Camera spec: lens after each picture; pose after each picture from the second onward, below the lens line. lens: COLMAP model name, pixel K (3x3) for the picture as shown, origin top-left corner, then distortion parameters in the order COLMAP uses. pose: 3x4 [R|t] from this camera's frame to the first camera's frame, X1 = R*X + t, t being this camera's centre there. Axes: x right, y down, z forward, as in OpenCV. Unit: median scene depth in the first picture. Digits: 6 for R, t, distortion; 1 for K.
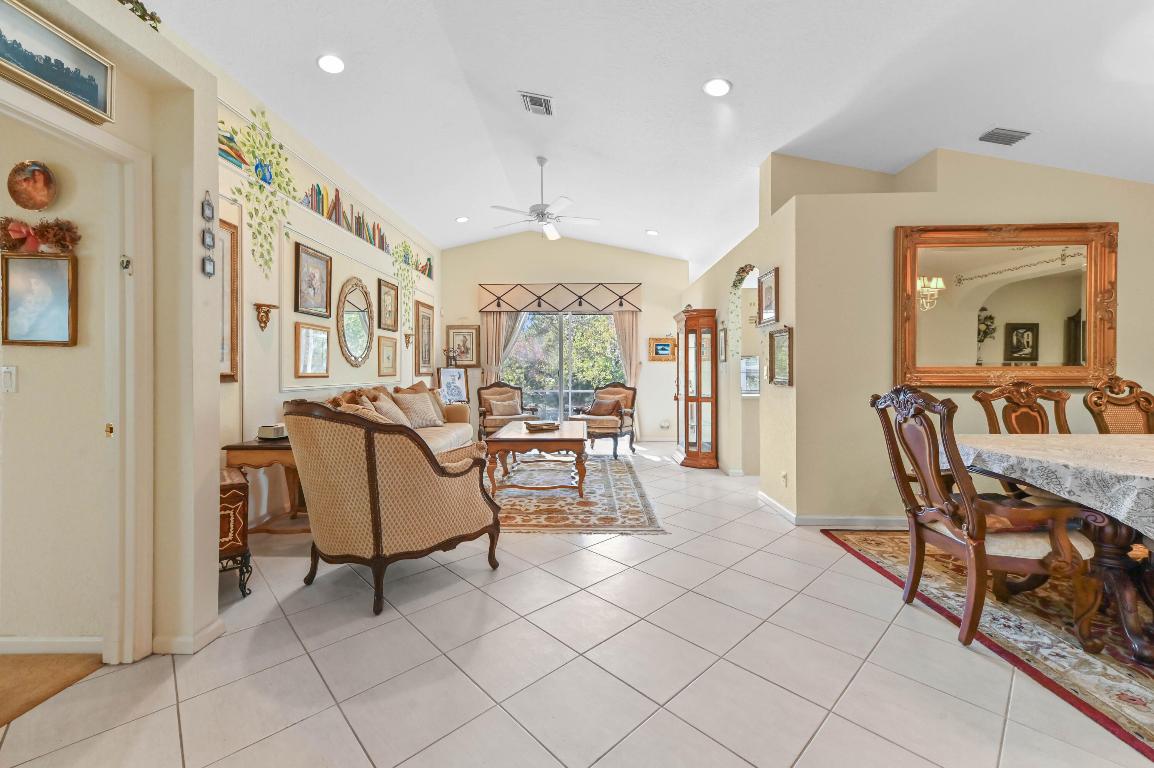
lens RADIAL K [[461.1, 0, 578.8], [0, 461.1, 372.1], [0, 0, 1]] dist [0.018934, 0.000012]
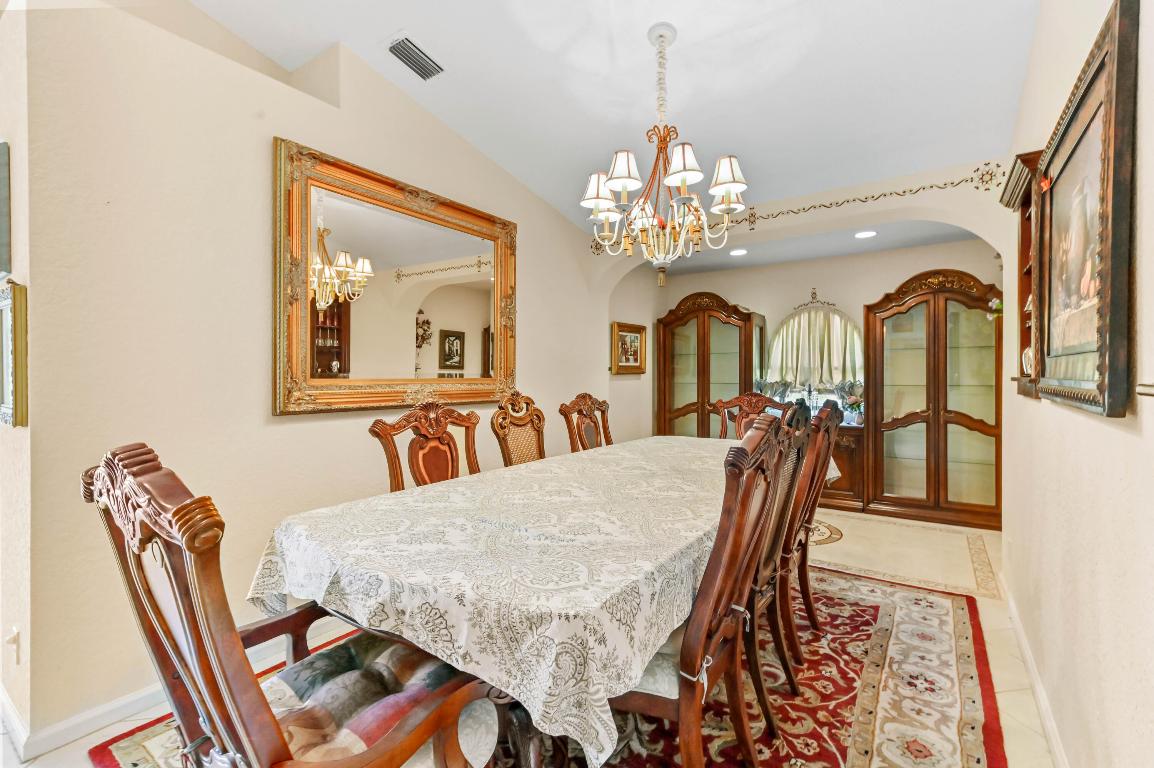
lens RADIAL K [[513.2, 0, 577.0], [0, 513.2, 384.0], [0, 0, 1]] dist [-0.018073, 0.000019]
pose [[0.558652, -0.009842, 0.829344, 0.369165], [-0.003065, 0.999898, 0.013931, -0.015373], [-0.829396, -0.010324, 0.558565, 0.336985]]
